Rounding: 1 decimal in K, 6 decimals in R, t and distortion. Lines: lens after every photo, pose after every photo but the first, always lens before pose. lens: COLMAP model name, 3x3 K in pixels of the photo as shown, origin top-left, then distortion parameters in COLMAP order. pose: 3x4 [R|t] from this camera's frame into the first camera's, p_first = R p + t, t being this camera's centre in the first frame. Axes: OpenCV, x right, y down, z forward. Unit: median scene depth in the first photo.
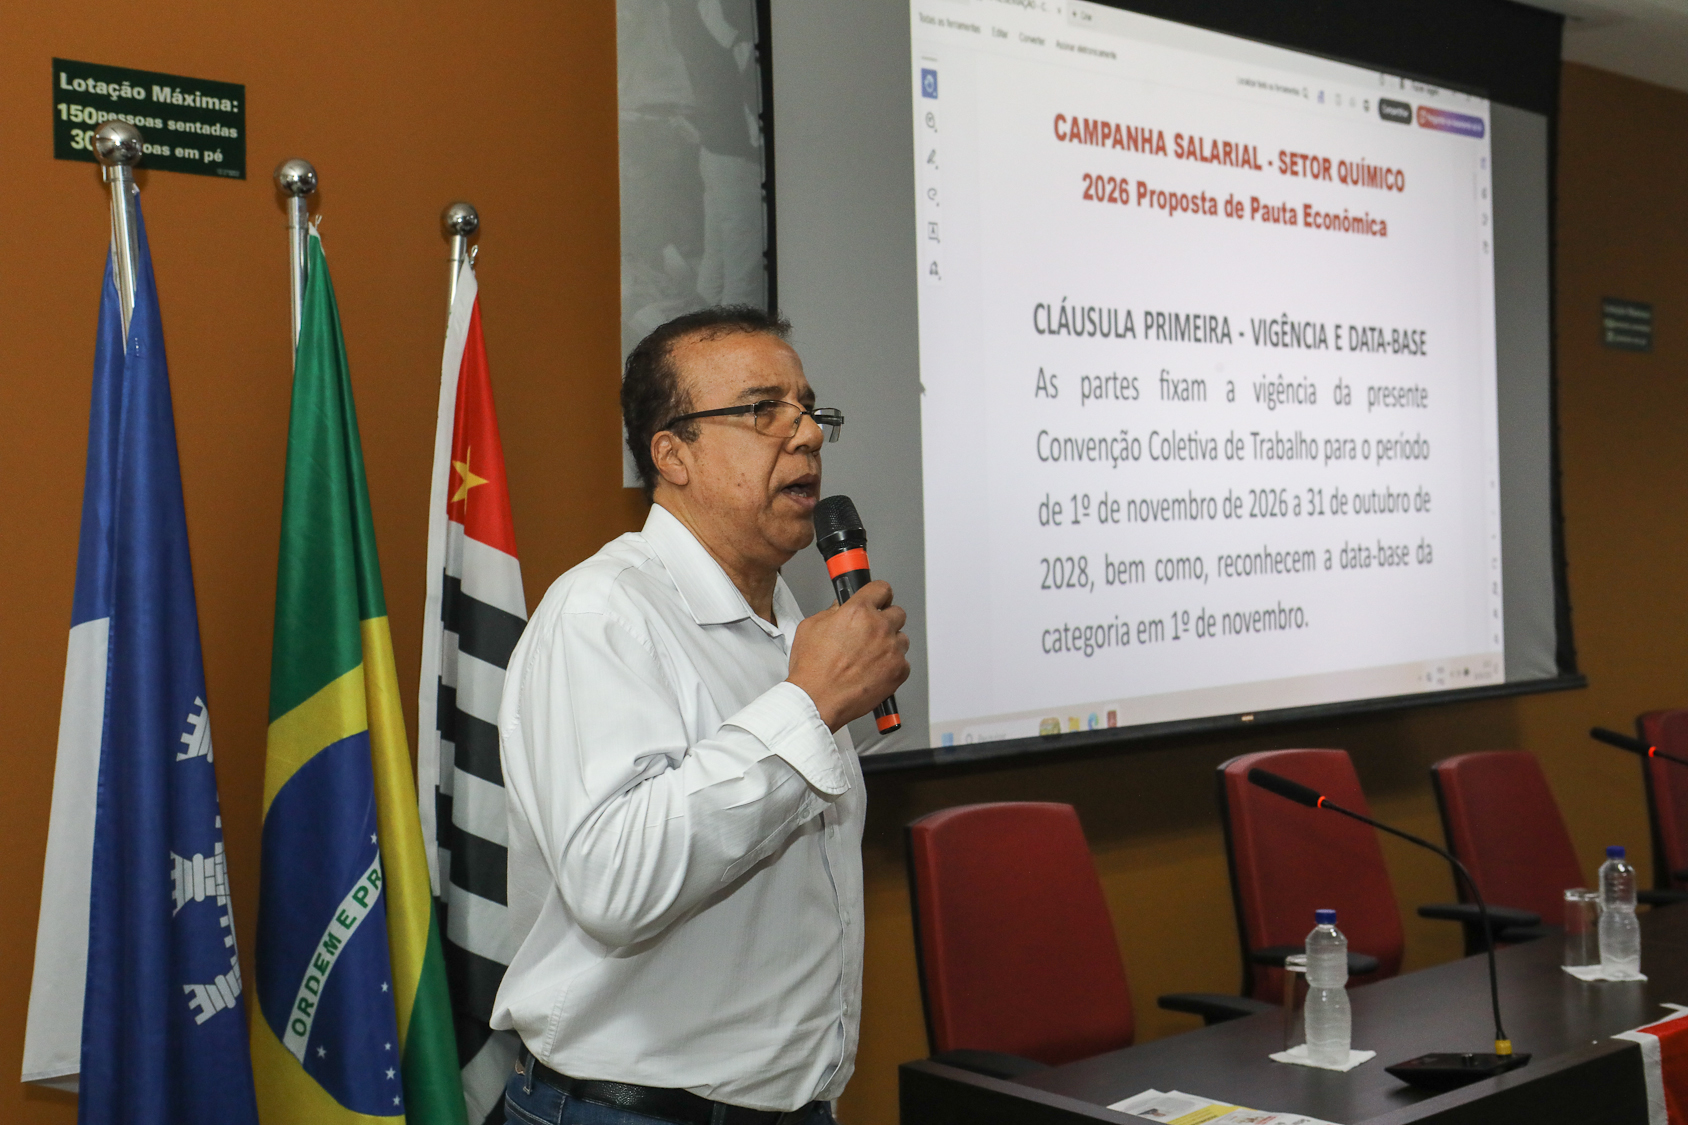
lens RADIAL K [[2012.4, 0, 833.3], [0, 2012.4, 539.6], [0, 0, 1]] dist [-0.053328, 0.157976]
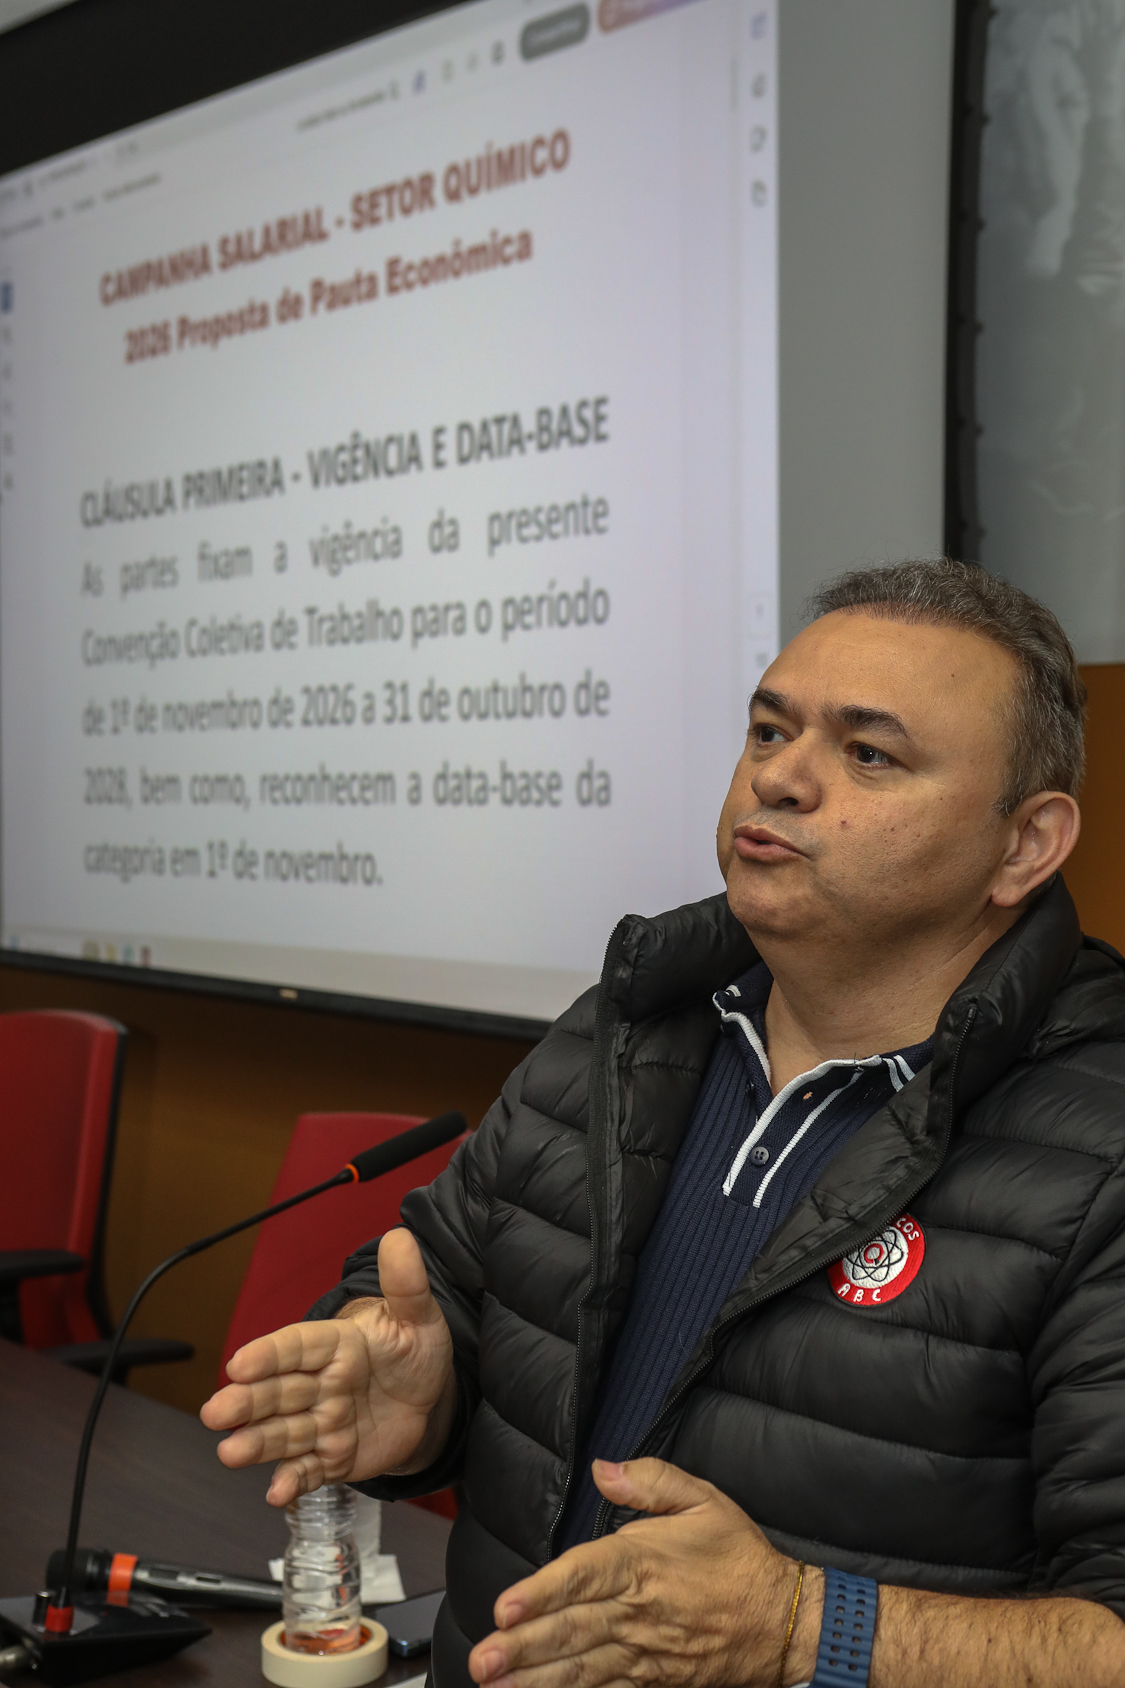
lens RADIAL K [[2250.0, 0, 522.8], [0, 2250.0, 855.4], [0, 0, 1]] dist [-0.015365, 0.106194]
pose [[0.020149, 0.062684, -0.997830, 1.061457], [-0.005624, 0.998024, 0.062583, -0.015888], [0.999781, 0.004351, 0.020461, 1.089369]]
